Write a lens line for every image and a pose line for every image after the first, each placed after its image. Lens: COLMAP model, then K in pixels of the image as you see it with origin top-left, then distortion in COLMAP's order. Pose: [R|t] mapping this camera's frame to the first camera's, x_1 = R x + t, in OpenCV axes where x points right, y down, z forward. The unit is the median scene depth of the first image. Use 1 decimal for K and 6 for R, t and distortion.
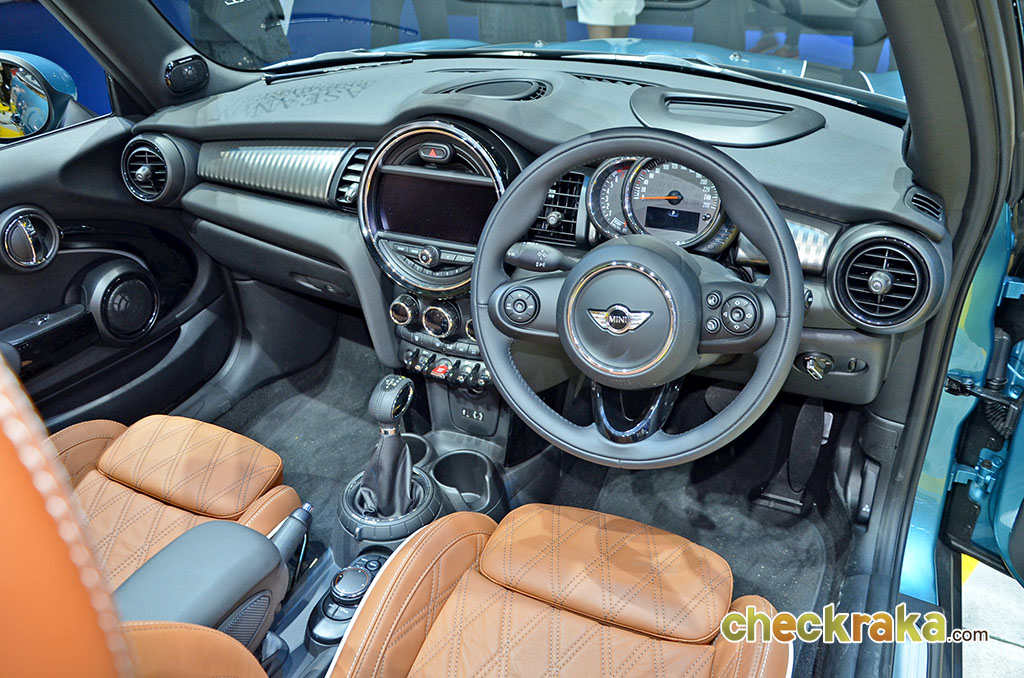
lens RADIAL K [[785.0, 0, 526.9], [0, 785.0, 354.8], [0, 0, 1]] dist [-0.155646, 0.099004]
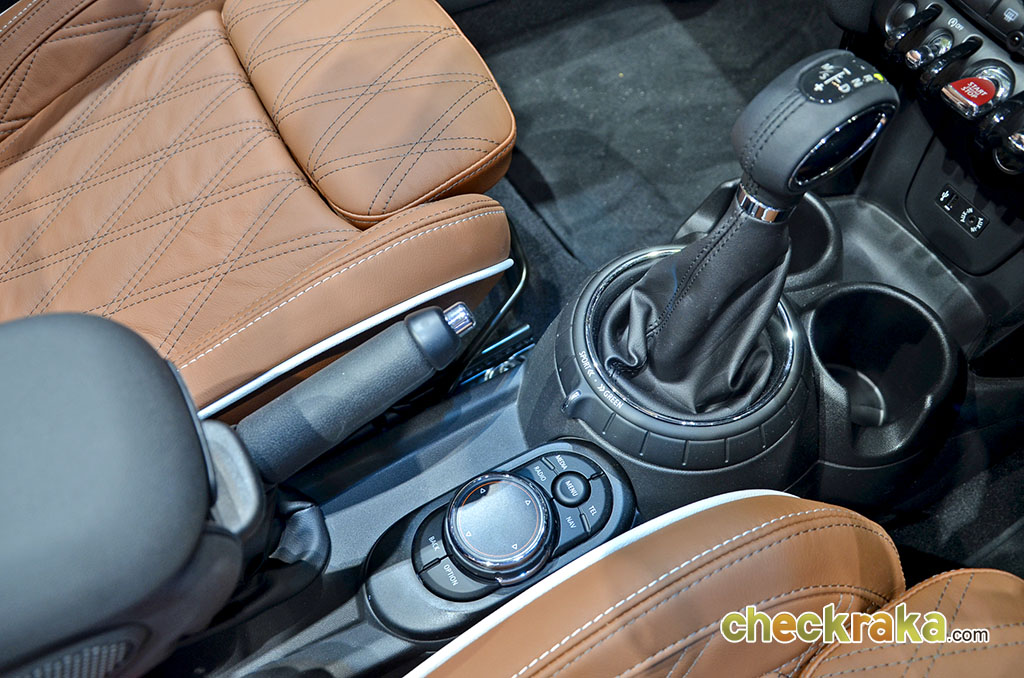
lens RADIAL K [[785.0, 0, 526.9], [0, 785.0, 354.8], [0, 0, 1]] dist [-0.155646, 0.099004]
pose [[0.818916, 0.500591, -0.280686, -0.116232], [-0.320201, 0.804401, 0.500410, 0.011355], [0.476285, -0.319918, 0.819027, 0.567558]]
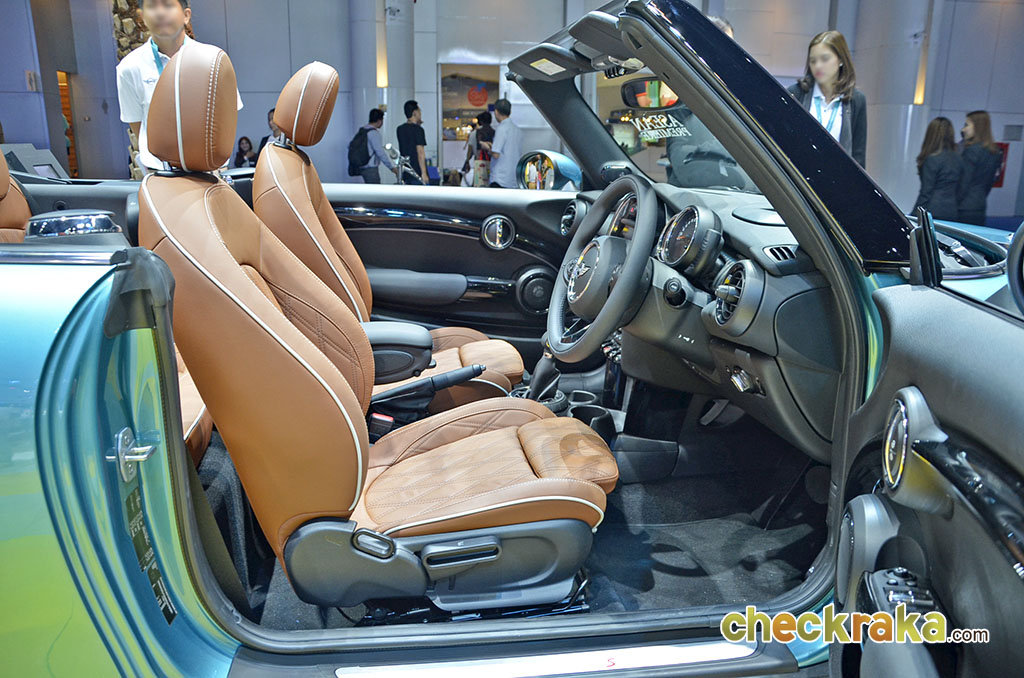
lens RADIAL K [[785.0, 0, 526.9], [0, 785.0, 354.8], [0, 0, 1]] dist [-0.155646, 0.099004]
pose [[0.603657, 0.300750, -0.738341, 0.908958], [-0.466105, 0.884485, -0.020801, 0.126288], [0.646795, 0.356701, 0.674107, -0.179325]]
